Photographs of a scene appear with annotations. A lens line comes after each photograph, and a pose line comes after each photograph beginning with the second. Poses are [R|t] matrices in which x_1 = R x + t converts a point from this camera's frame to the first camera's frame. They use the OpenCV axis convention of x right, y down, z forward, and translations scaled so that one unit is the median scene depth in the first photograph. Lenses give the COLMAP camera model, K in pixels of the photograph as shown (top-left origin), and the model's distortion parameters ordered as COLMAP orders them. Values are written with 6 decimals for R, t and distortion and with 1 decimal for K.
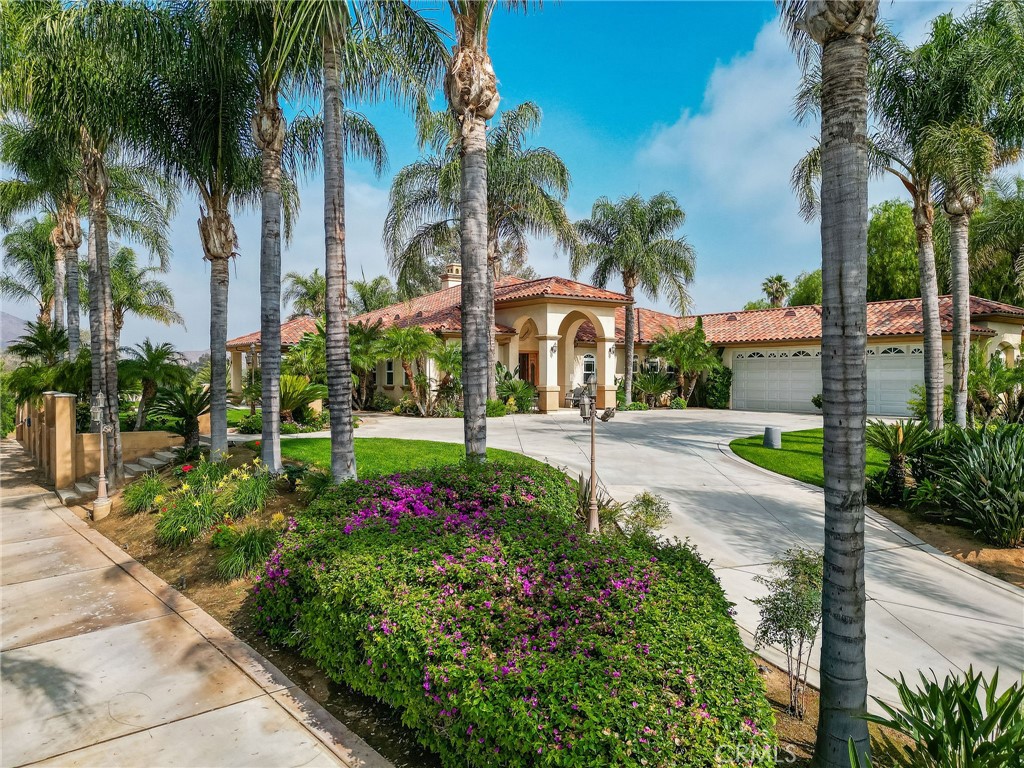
lens RADIAL K [[726.6, 0, 512.0], [0, 726.6, 384.0], [0, 0, 1]] dist [0.083184, -0.080273]
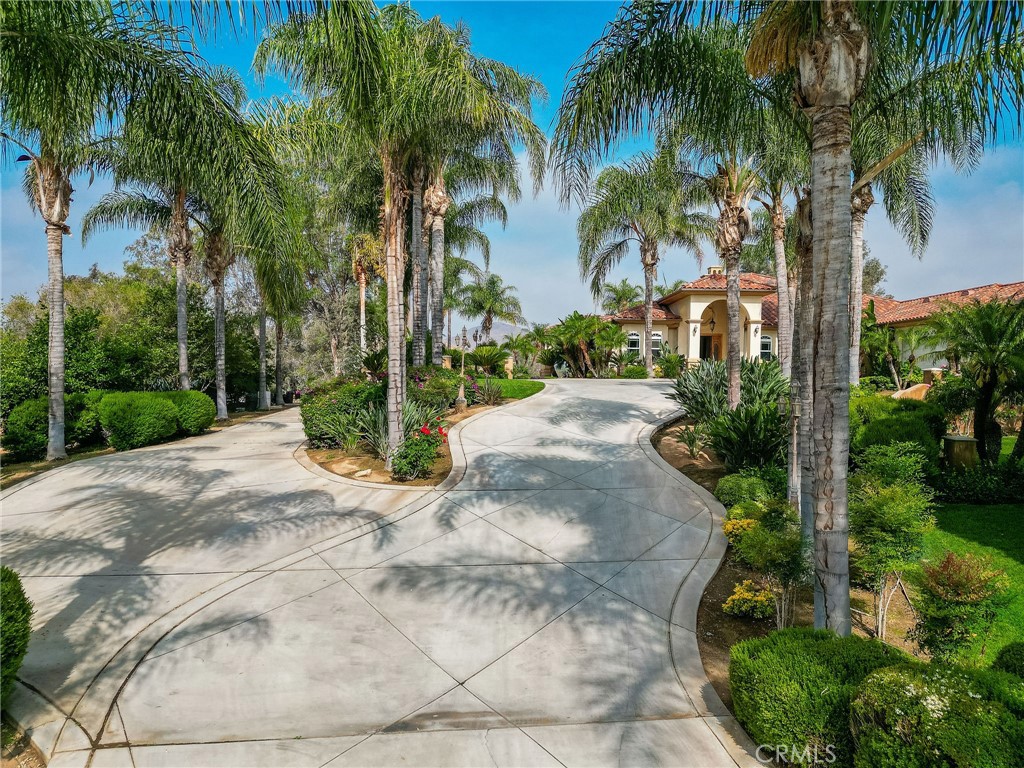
lens RADIAL K [[726.6, 0, 512.0], [0, 726.6, 384.0], [0, 0, 1]] dist [0.083184, -0.080273]
pose [[0.815836, 0.018031, -0.578002, 0.486789], [-0.023271, 0.999728, -0.001661, 0.052126], [0.577815, 0.014806, 0.816034, -0.234330]]
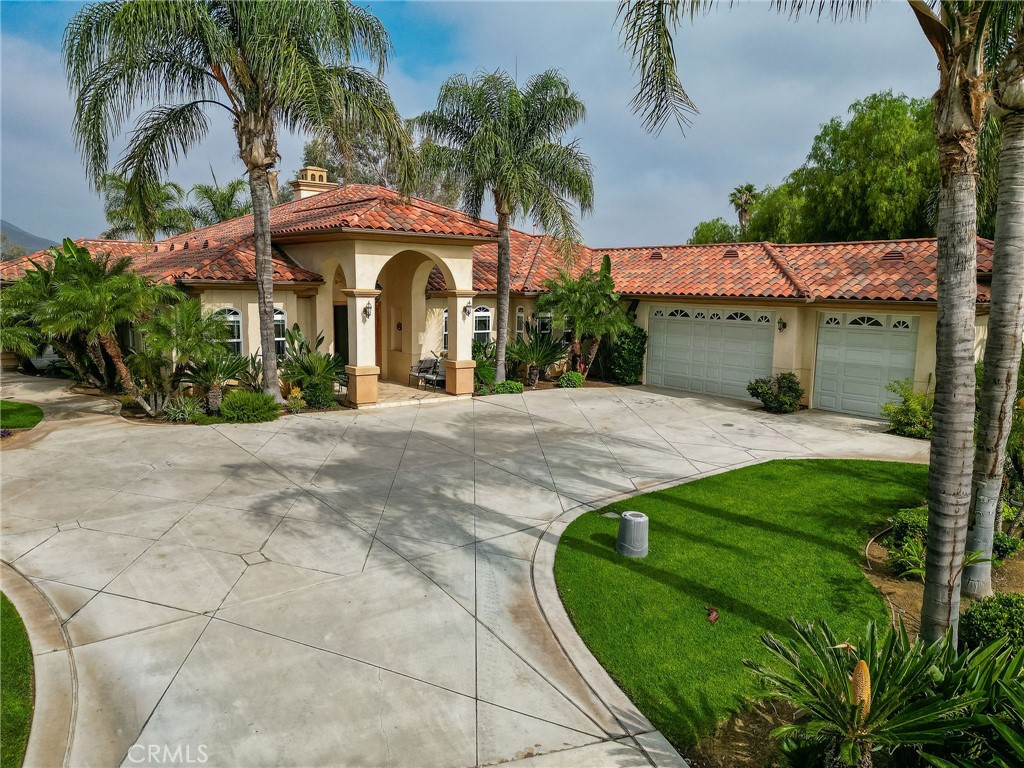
lens RADIAL K [[726.6, 0, 512.0], [0, 726.6, 384.0], [0, 0, 1]] dist [0.083184, -0.080273]
pose [[0.999357, 0.010919, 0.034140, 0.147617], [-0.015294, 0.991313, 0.130632, -0.063098], [-0.032417, -0.131070, 0.990843, 0.291015]]
